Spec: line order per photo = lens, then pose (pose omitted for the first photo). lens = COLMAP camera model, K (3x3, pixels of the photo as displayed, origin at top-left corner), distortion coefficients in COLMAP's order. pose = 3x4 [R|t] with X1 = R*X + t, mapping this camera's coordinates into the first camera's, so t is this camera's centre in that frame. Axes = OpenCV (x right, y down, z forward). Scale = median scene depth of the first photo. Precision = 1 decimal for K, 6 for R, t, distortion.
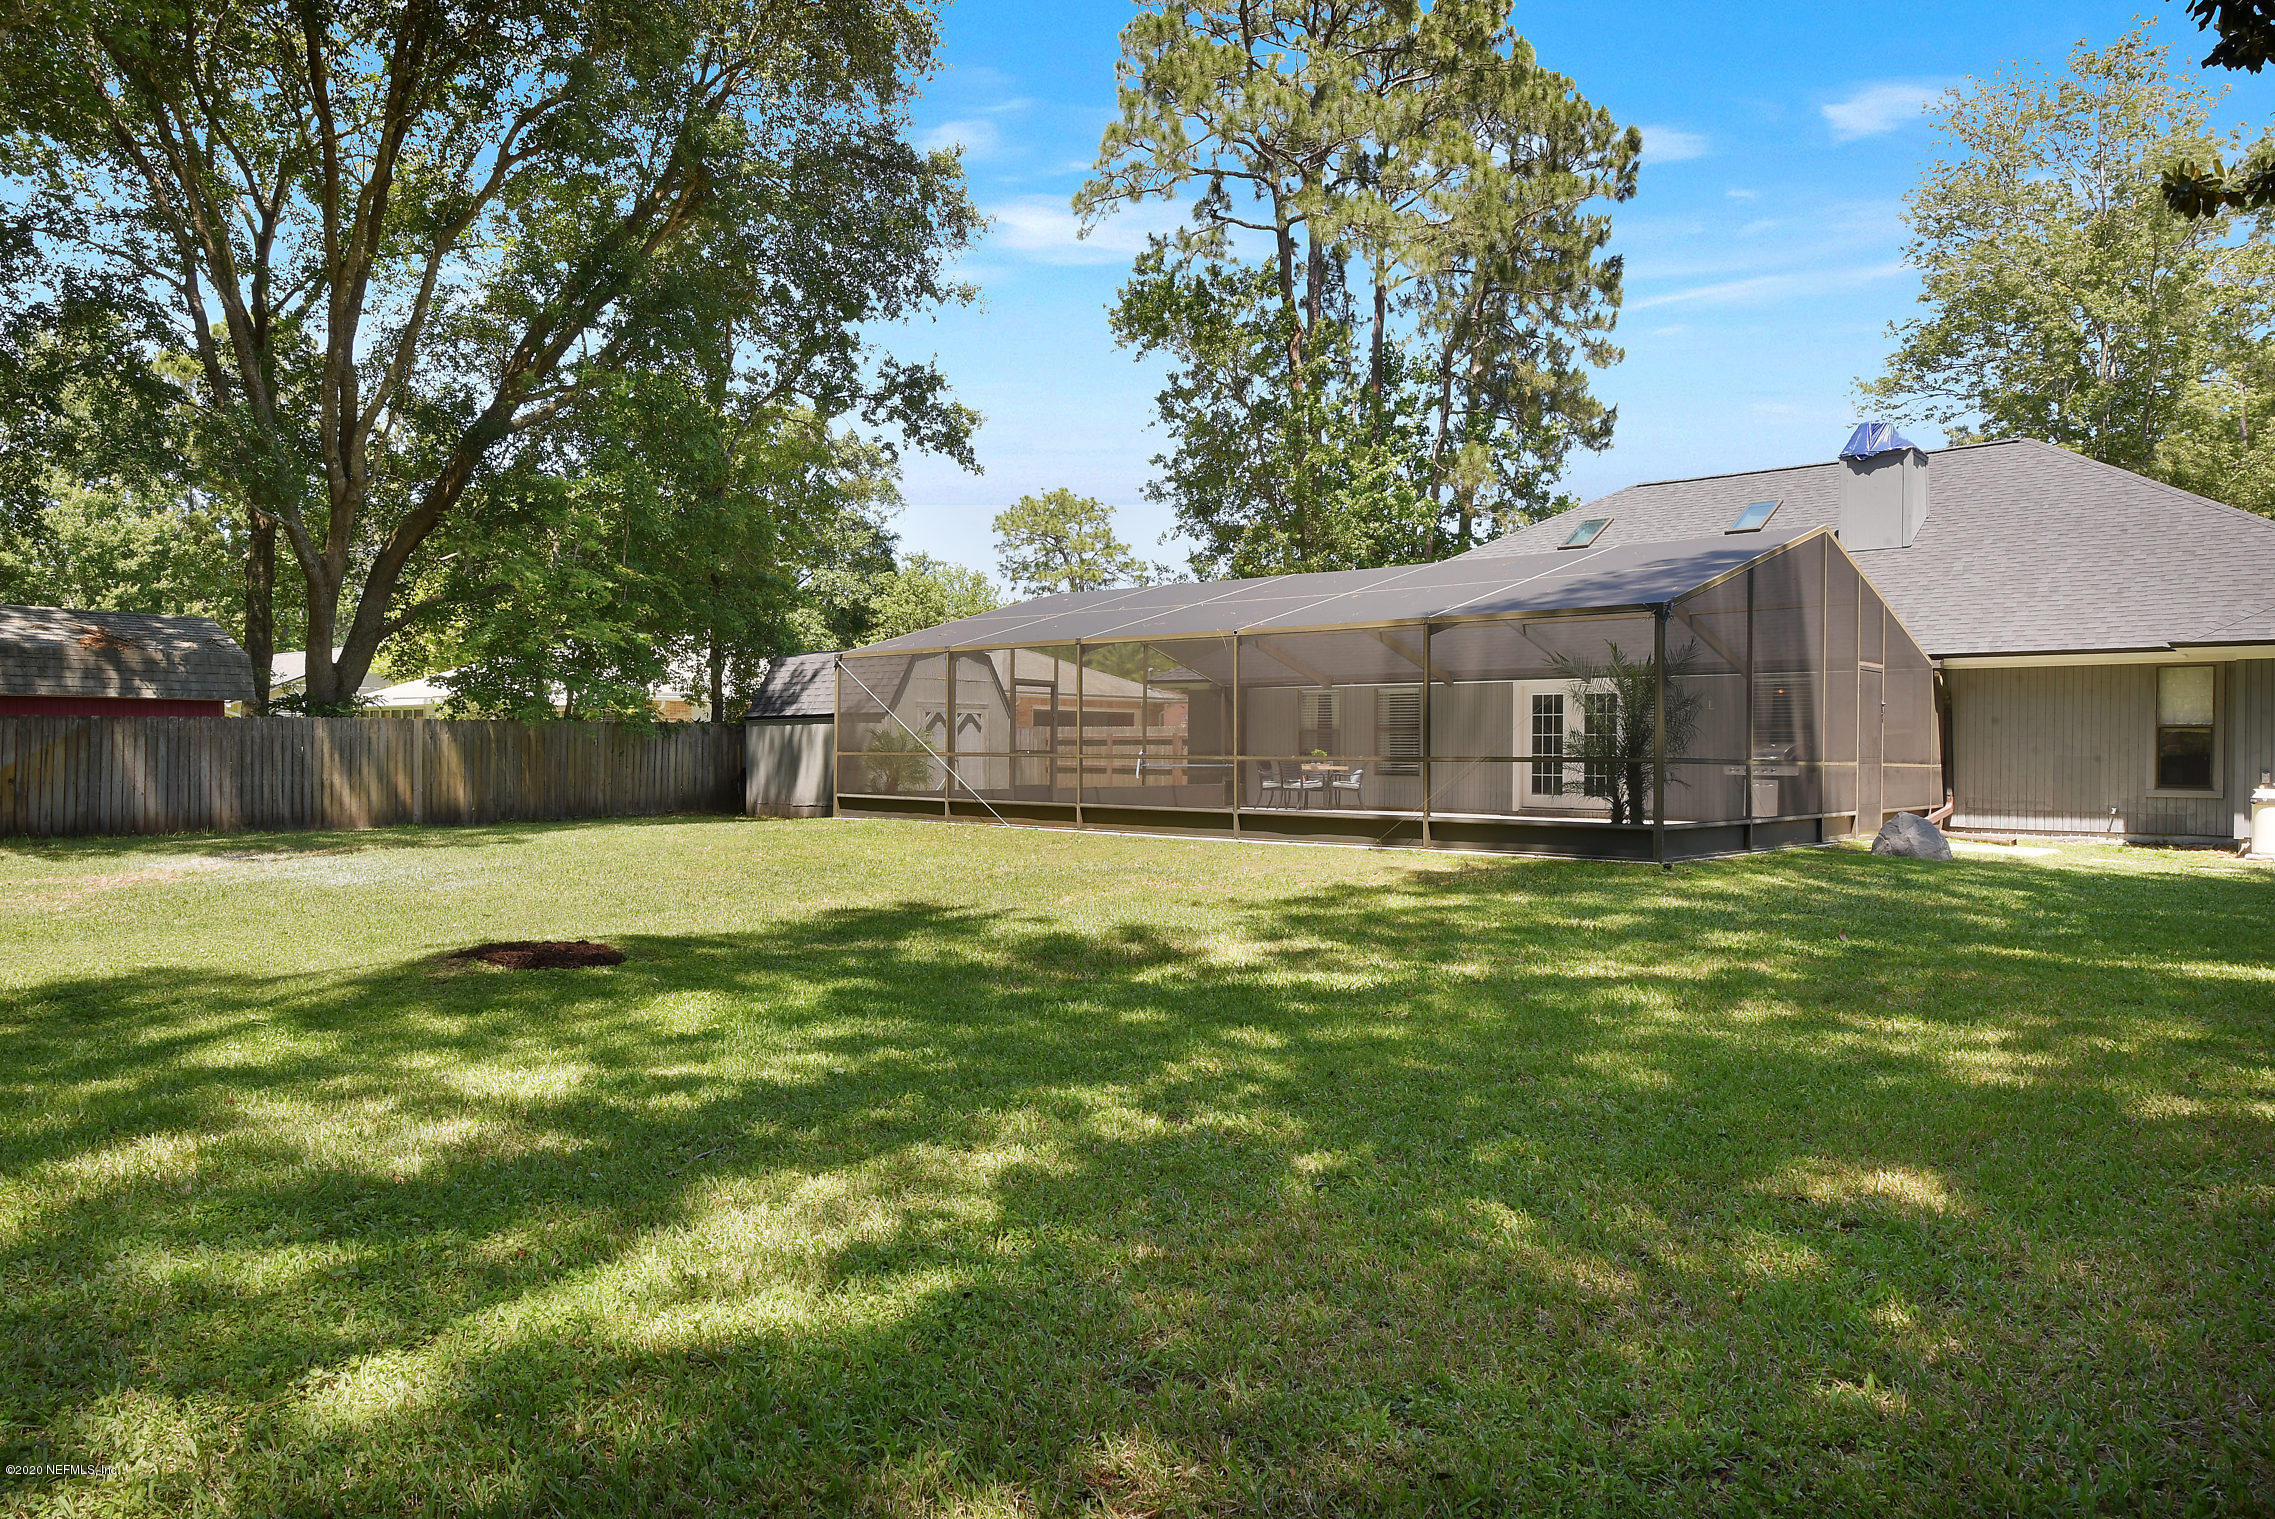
lens RADIAL K [[1511.9, 0, 1151.6], [0, 1511.9, 761.4], [0, 0, 1]] dist [0.003411, 0.001717]
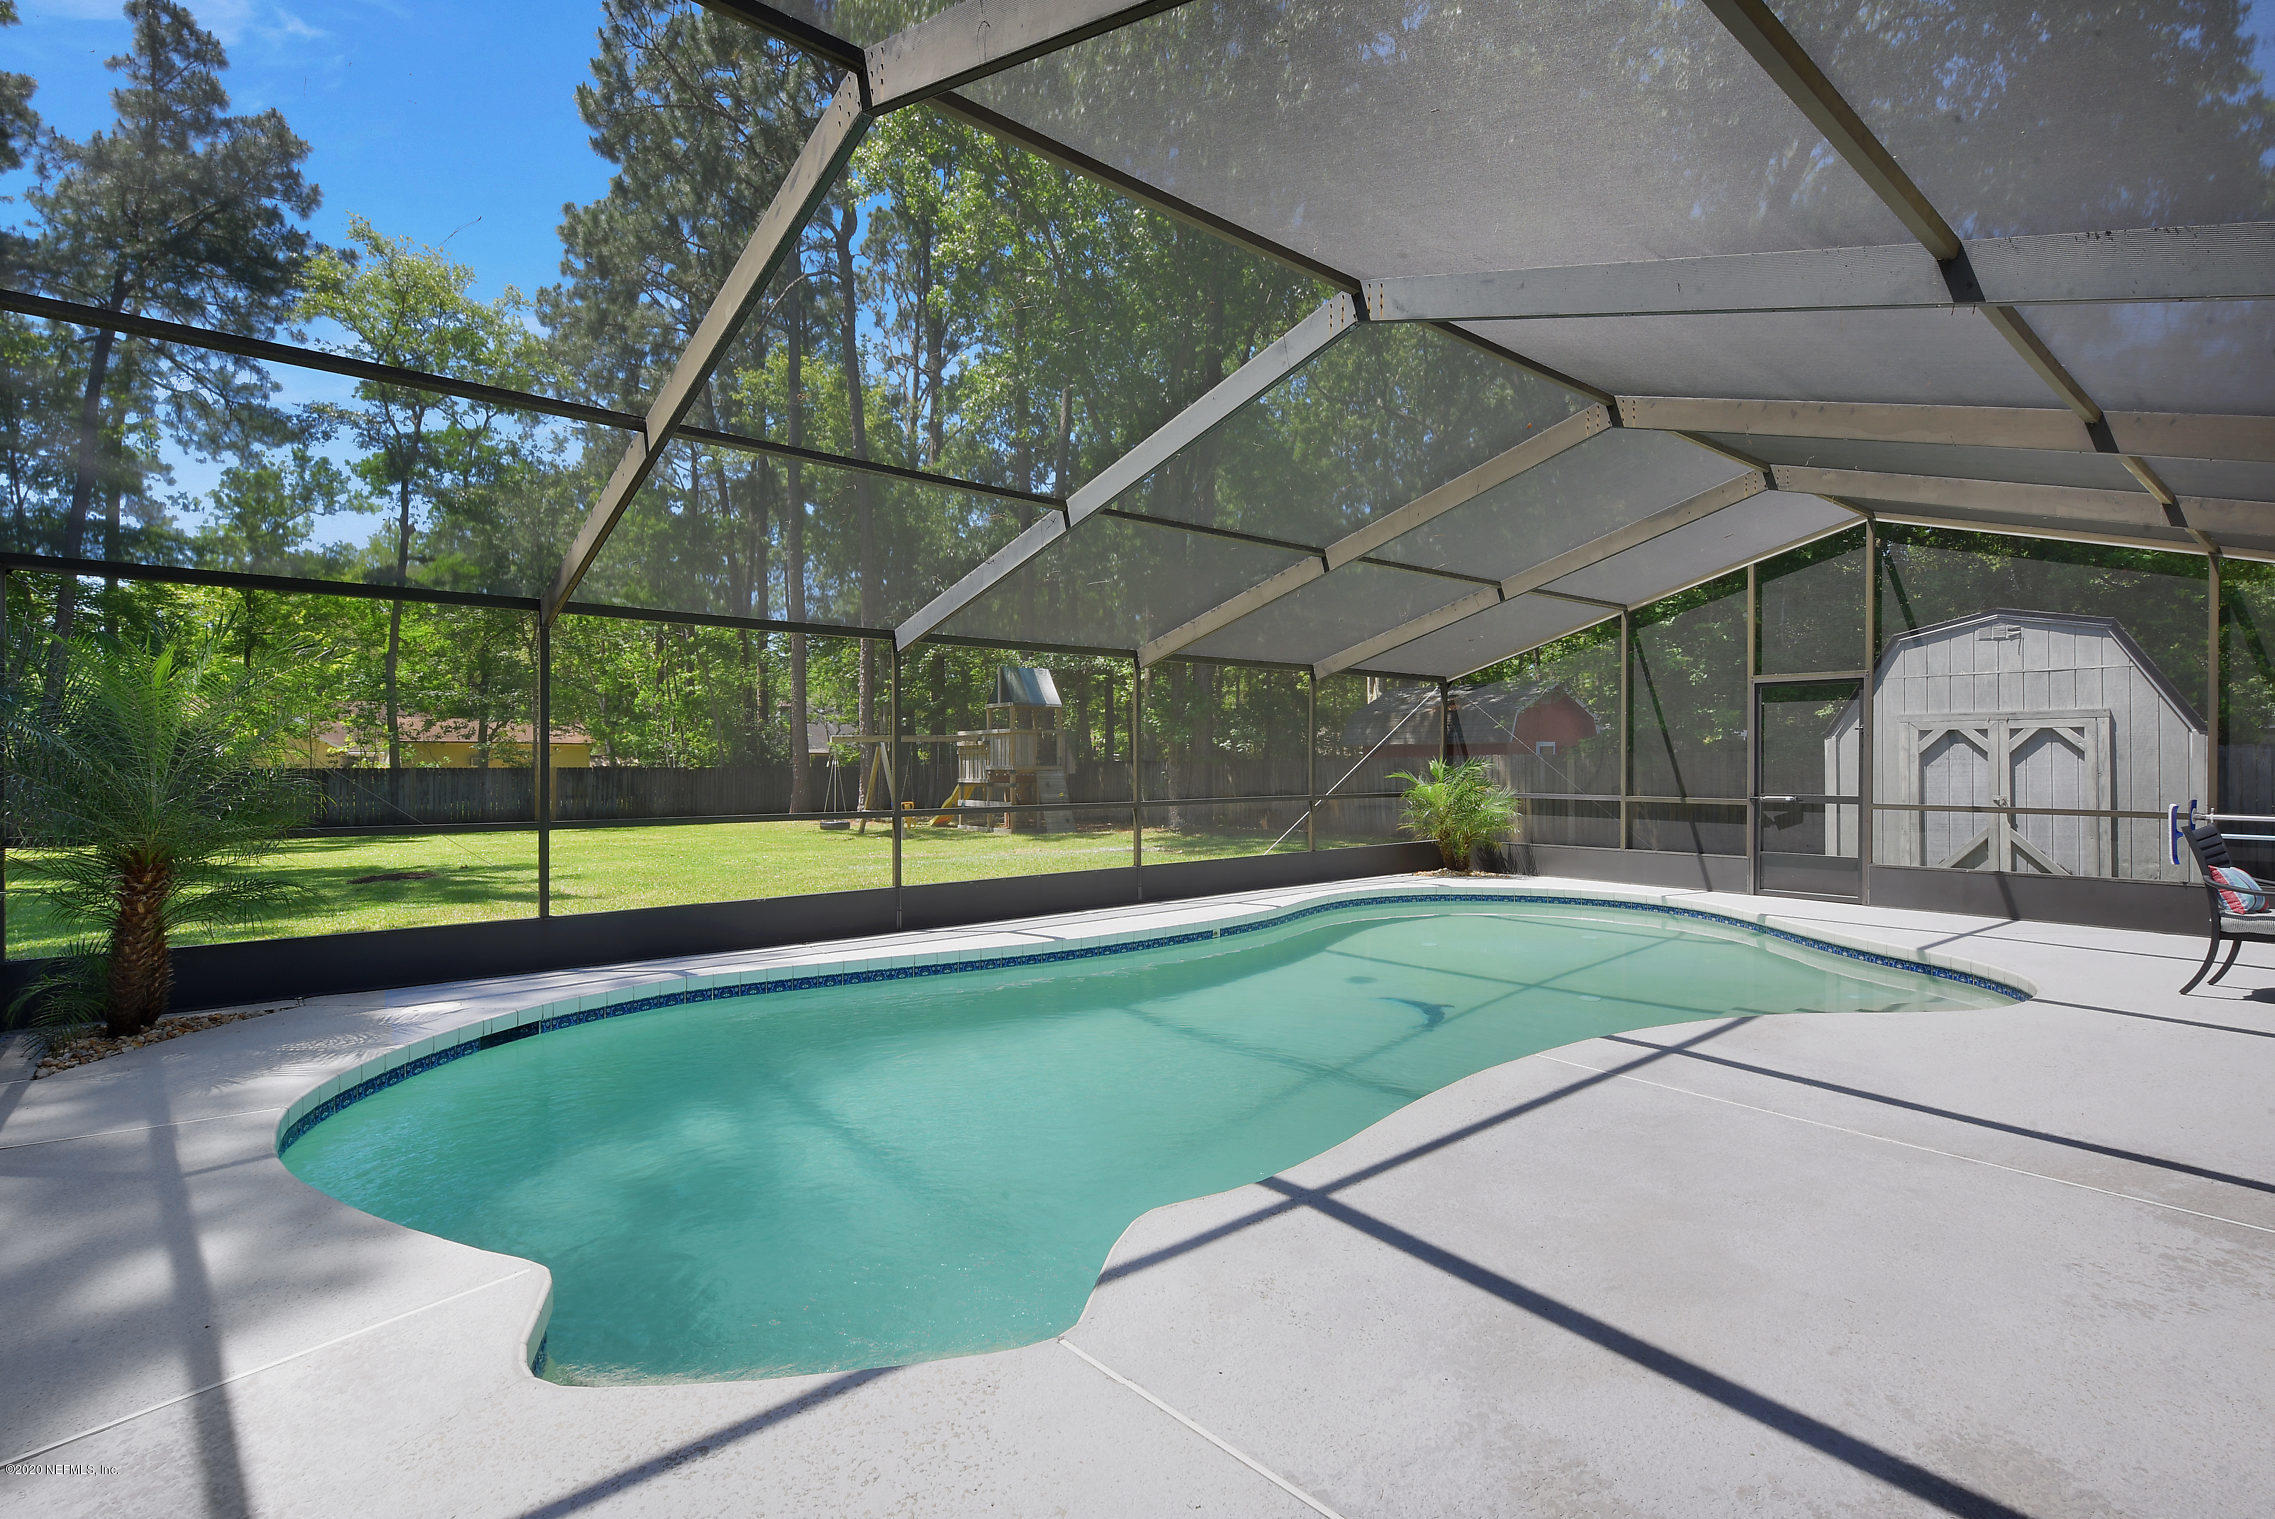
lens RADIAL K [[1061.7, 0, 1151.1], [0, 1061.7, 760.0], [0, 0, 1]] dist [-0.003751, -0.007519]
pose [[-0.139423, -0.008636, -0.990195, 0.321069], [-0.007722, 0.999941, -0.007634, -0.014324], [0.990203, 0.006582, -0.139482, 0.722546]]
